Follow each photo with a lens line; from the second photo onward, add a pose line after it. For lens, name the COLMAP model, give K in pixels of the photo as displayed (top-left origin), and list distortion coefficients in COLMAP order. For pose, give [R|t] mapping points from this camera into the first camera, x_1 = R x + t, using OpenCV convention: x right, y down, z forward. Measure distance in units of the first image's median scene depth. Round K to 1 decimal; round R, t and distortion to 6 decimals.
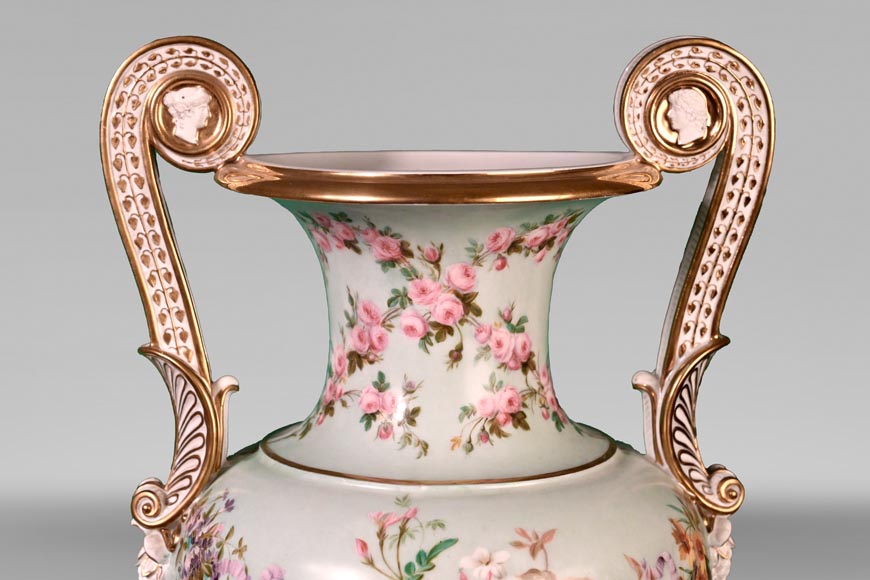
lens RADIAL K [[1745.4, 0, 432.9], [0, 1745.4, 293.8], [0, 0, 1]] dist [0.030605, 0.000000]
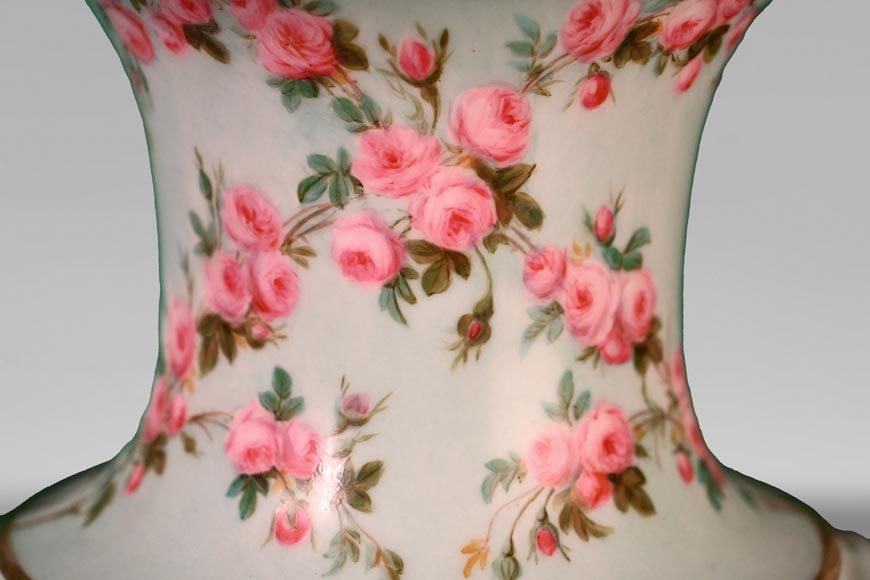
lens RADIAL K [[1745.4, 0, 433.1], [0, 1745.4, 289.9], [0, 0, 1]] dist [0.030605, 0.000000]
pose [[0.999104, 0.004483, 0.042083, -0.012533], [-0.006287, 0.999062, 0.042837, 0.010305], [-0.041851, -0.043063, 0.998195, 0.621757]]
